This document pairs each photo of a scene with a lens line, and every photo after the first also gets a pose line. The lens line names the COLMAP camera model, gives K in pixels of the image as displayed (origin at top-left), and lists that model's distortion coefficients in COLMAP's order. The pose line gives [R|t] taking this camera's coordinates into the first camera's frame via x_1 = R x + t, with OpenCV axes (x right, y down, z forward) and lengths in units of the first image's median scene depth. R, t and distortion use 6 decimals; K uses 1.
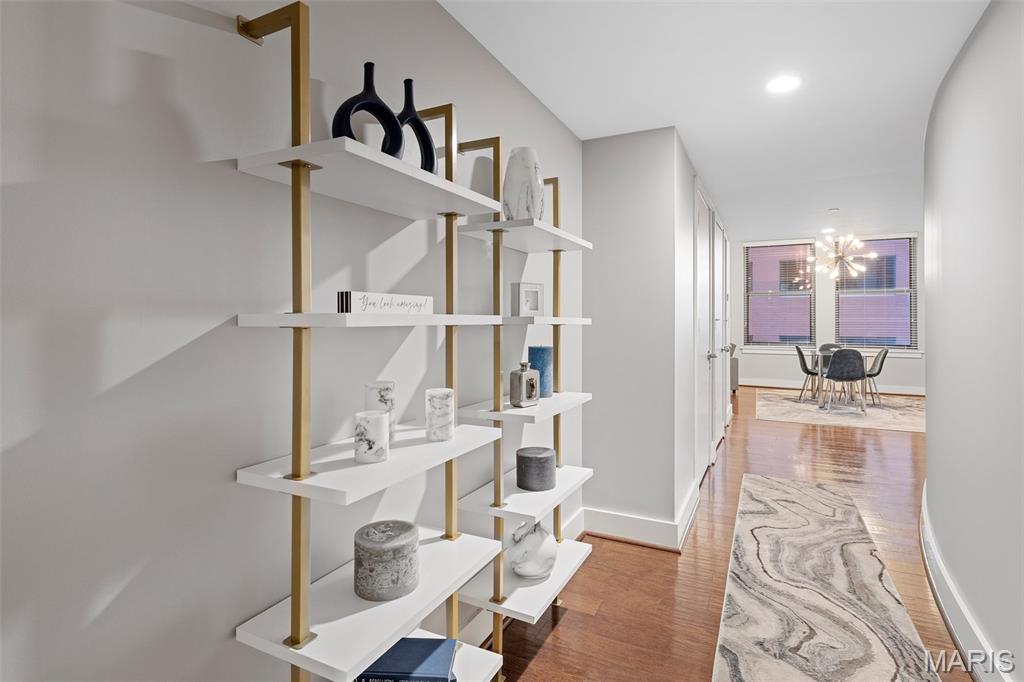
lens RADIAL K [[519.4, 0, 515.7], [0, 519.4, 308.8], [0, 0, 1]] dist [0.001024, -0.000700]
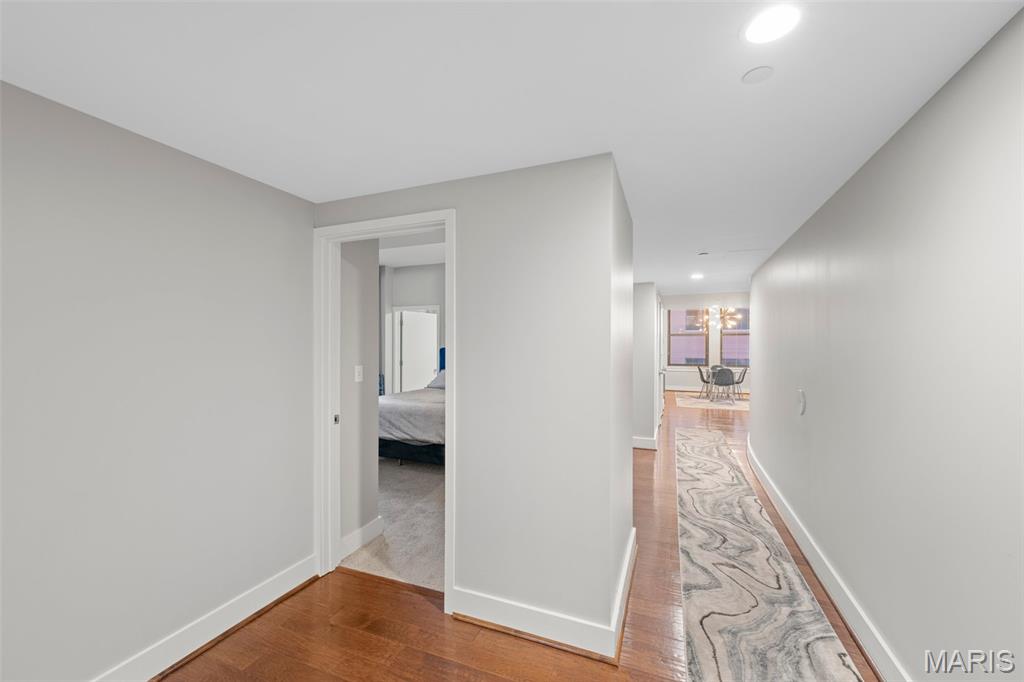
lens RADIAL K [[402.3, 0, 514.2], [0, 402.3, 344.9], [0, 0, 1]] dist [-0.001658, -0.000043]
pose [[0.997465, -0.002202, 0.071125, -0.190821], [0.000817, 0.999810, 0.019500, -0.031736], [-0.071155, -0.019392, 0.997277, -0.335467]]
